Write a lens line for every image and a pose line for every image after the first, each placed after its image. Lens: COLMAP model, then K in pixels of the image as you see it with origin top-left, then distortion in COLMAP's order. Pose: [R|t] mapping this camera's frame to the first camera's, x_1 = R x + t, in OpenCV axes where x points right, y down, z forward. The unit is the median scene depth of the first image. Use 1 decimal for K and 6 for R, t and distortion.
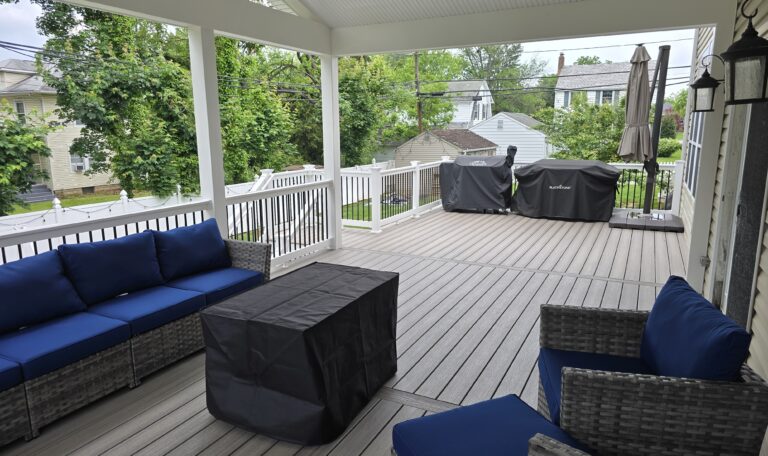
lens RADIAL K [[522.0, 0, 384.0], [0, 522.0, 228.0], [0, 0, 1]] dist [0.075729, -0.080375]
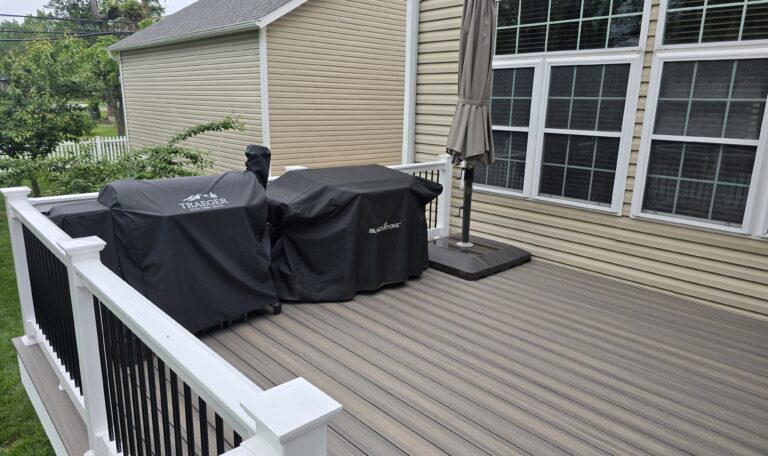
lens RADIAL K [[522.0, 0, 384.0], [0, 522.0, 228.0], [0, 0, 1]] dist [0.075729, -0.080375]
pose [[0.351041, -0.209350, 0.912657, -0.111950], [0.154871, 0.974243, 0.163908, -0.155723], [-0.923464, 0.083806, 0.374422, 0.810528]]
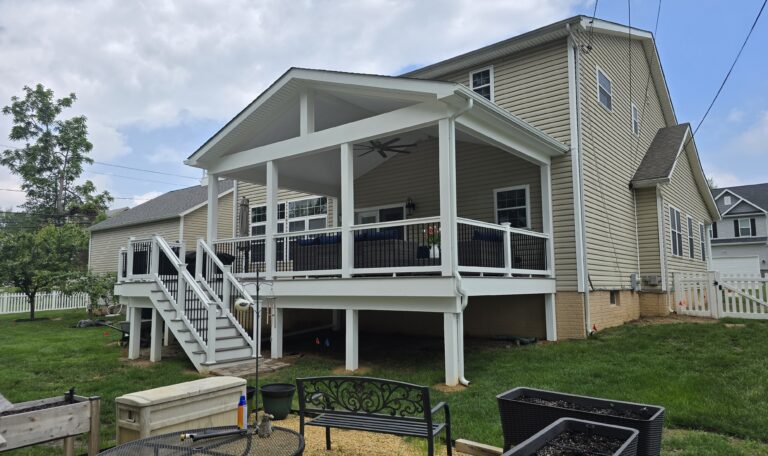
lens RADIAL K [[522.0, 0, 384.0], [0, 522.0, 228.0], [0, 0, 1]] dist [0.075729, -0.080375]
pose [[0.209248, 0.110290, 0.971623, -1.270338], [0.191559, 0.969744, -0.151331, 0.176598], [-0.958916, 0.217789, 0.181790, 0.096879]]
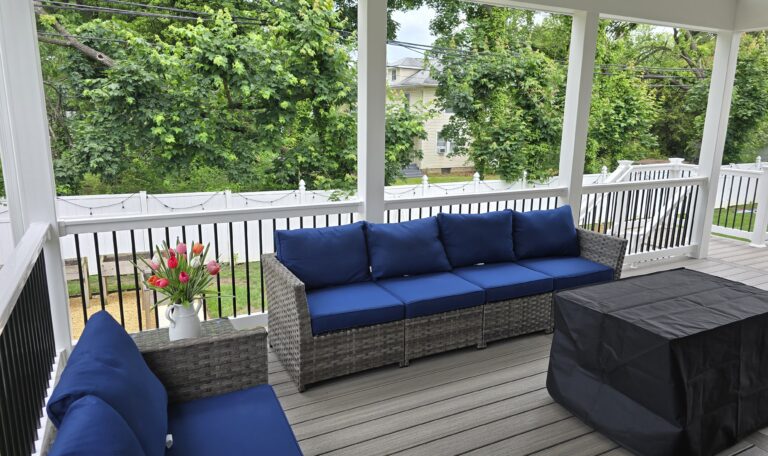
lens RADIAL K [[522.0, 0, 384.0], [0, 522.0, 228.0], [0, 0, 1]] dist [0.075729, -0.080375]
pose [[0.810372, 0.139611, -0.569039, -0.018197], [-0.128657, 0.989894, 0.059644, 0.004866], [0.571616, 0.024877, 0.820144, -0.008344]]
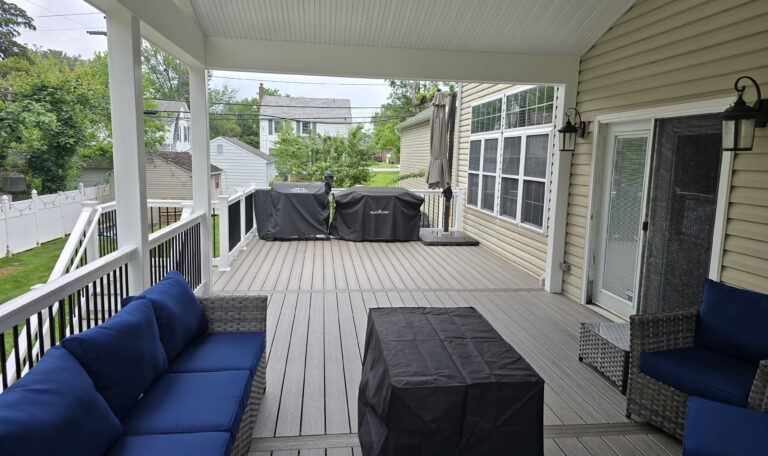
lens RADIAL K [[514.3, 0, 384.0], [0, 514.3, 228.0], [0, 0, 1]] dist [0.081707, -0.074036]
pose [[0.821443, -0.052695, 0.567851, -0.264625], [0.077082, 0.996844, -0.019001, -0.022802], [-0.565057, 0.059380, 0.822912, 0.116211]]
